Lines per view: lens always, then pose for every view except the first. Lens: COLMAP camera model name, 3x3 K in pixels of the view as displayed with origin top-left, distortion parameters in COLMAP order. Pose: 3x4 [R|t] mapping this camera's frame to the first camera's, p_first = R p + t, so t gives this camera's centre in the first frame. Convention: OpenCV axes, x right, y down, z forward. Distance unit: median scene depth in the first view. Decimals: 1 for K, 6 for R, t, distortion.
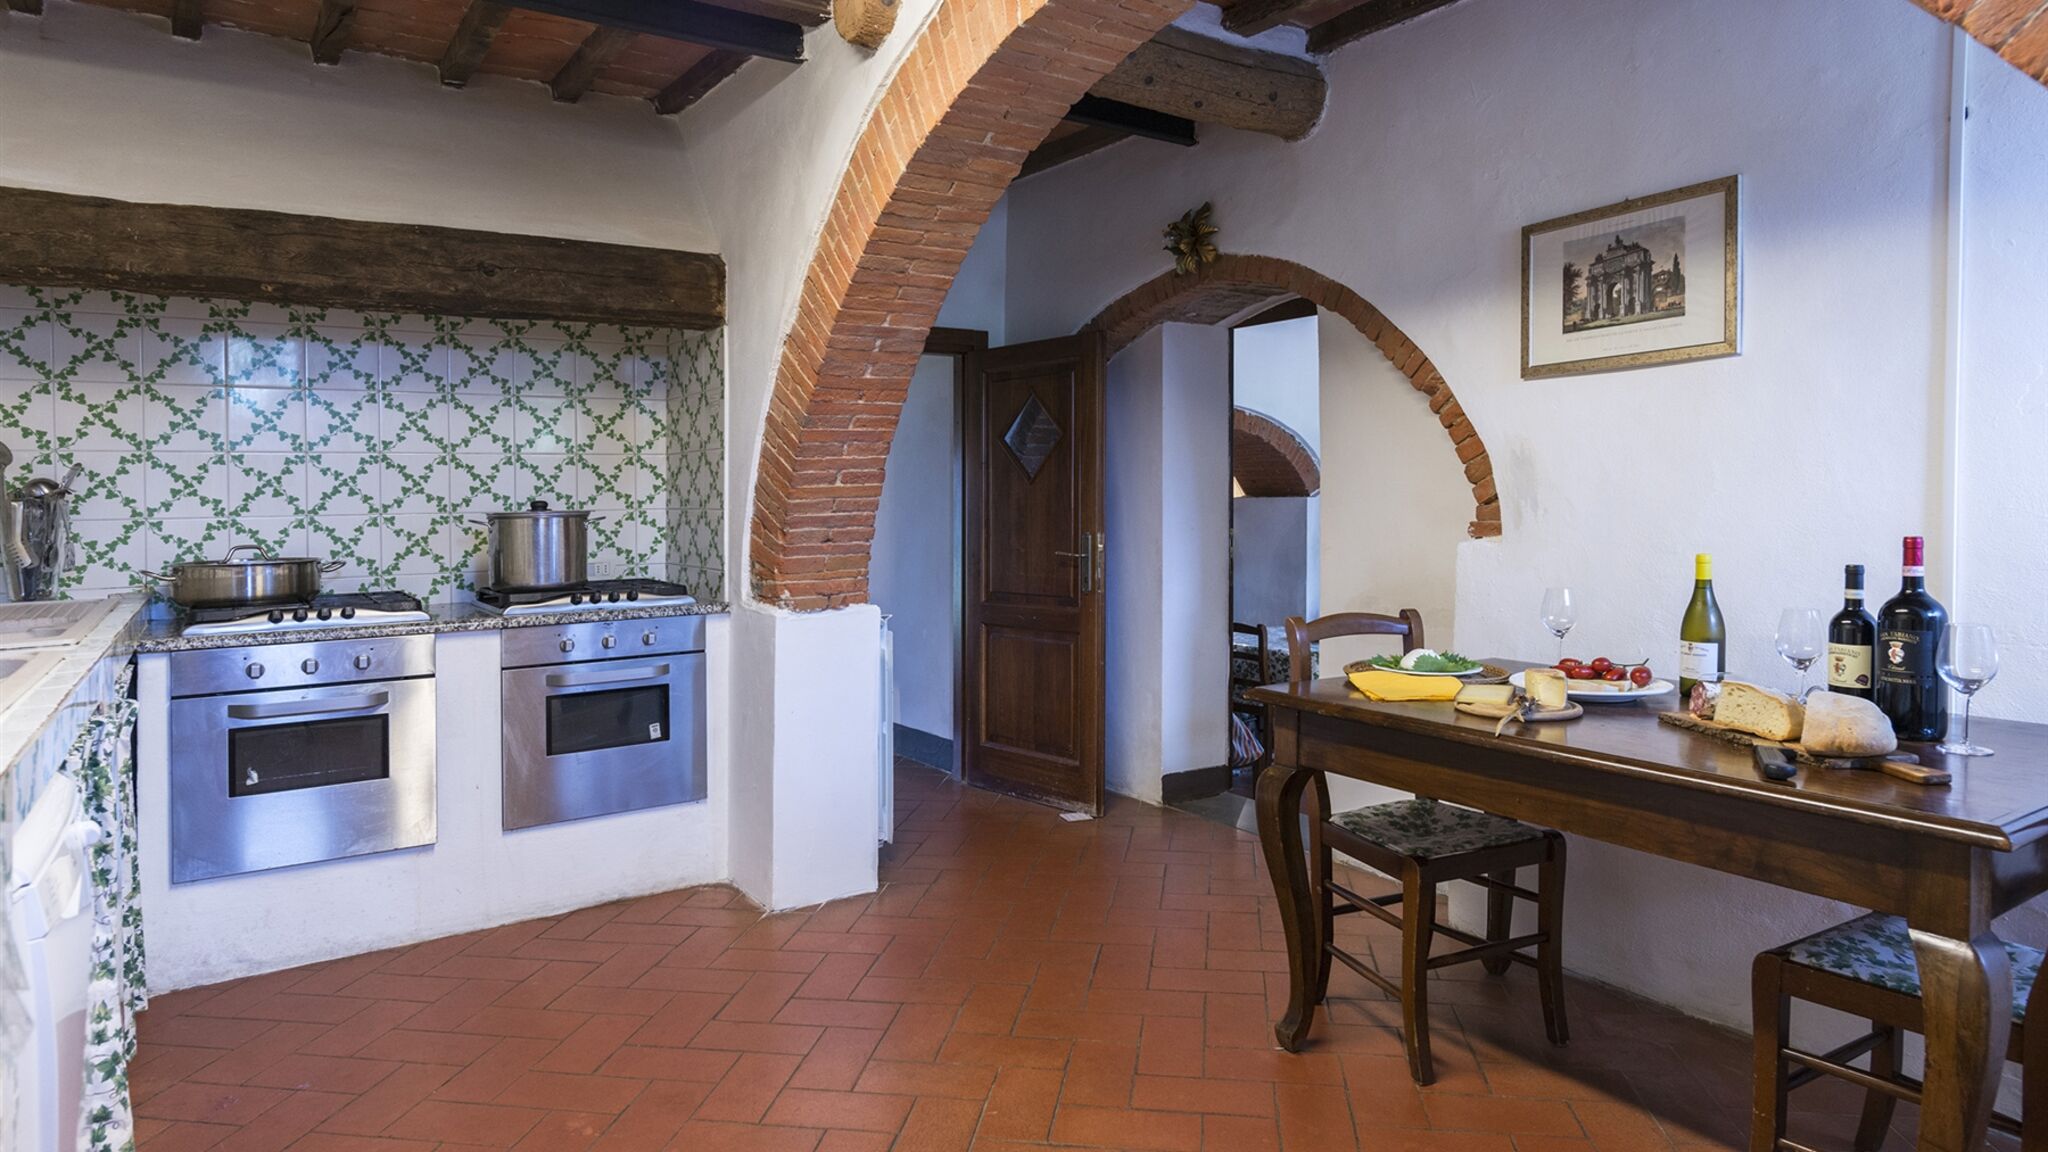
lens RADIAL K [[1206.7, 0, 1026.8], [0, 1206.7, 530.2], [0, 0, 1]] dist [-0.005771, -0.001110]
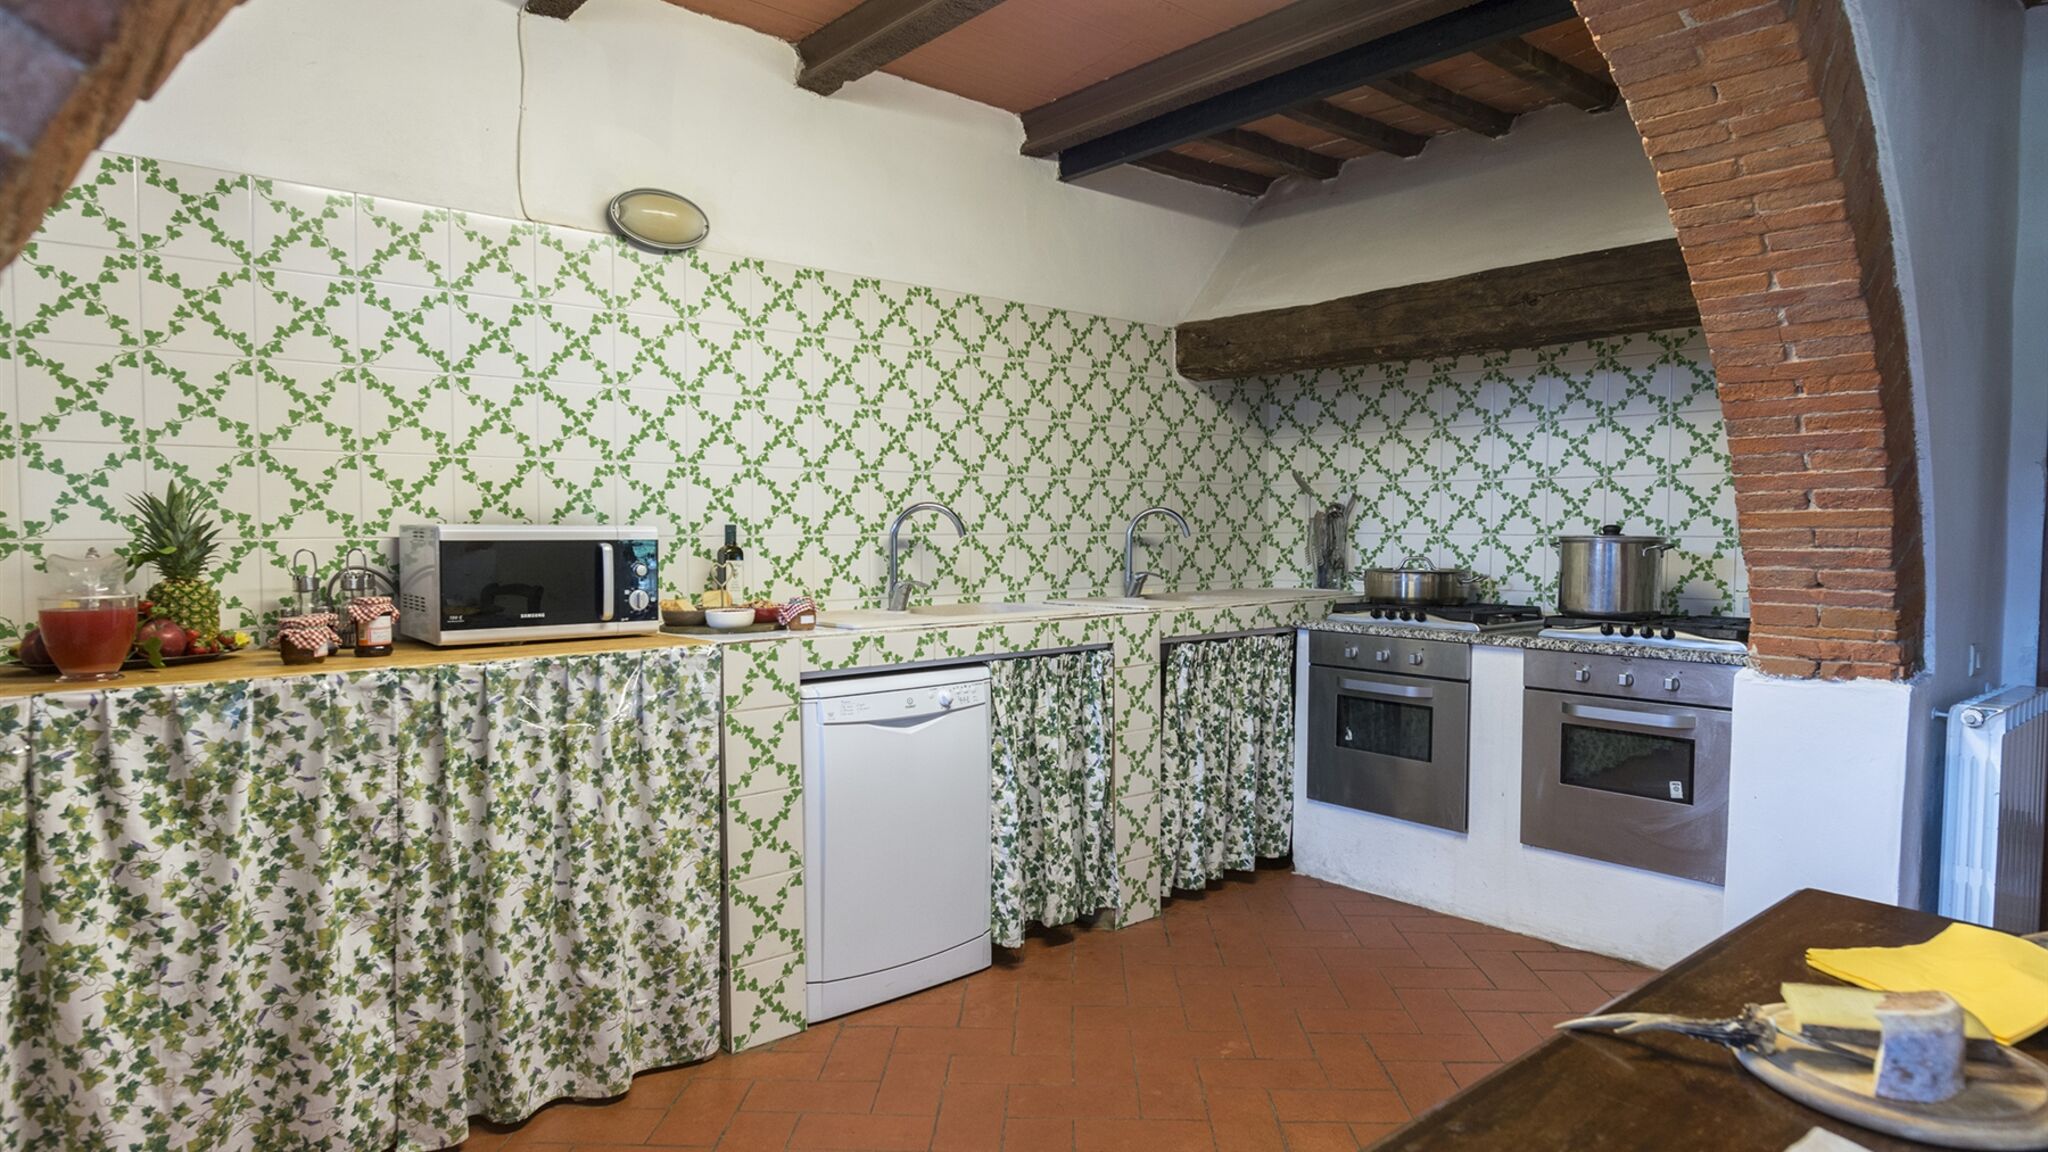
lens RADIAL K [[1221.2, 0, 1024.0], [0, 1221.2, 576.0], [0, 0, 1]] dist [-0.001555, -0.000050]
pose [[0.089855, 0.057875, -0.994272, 0.532944], [-0.033269, 0.997927, 0.055082, -0.022168], [0.995399, 0.028129, 0.091595, 0.451592]]
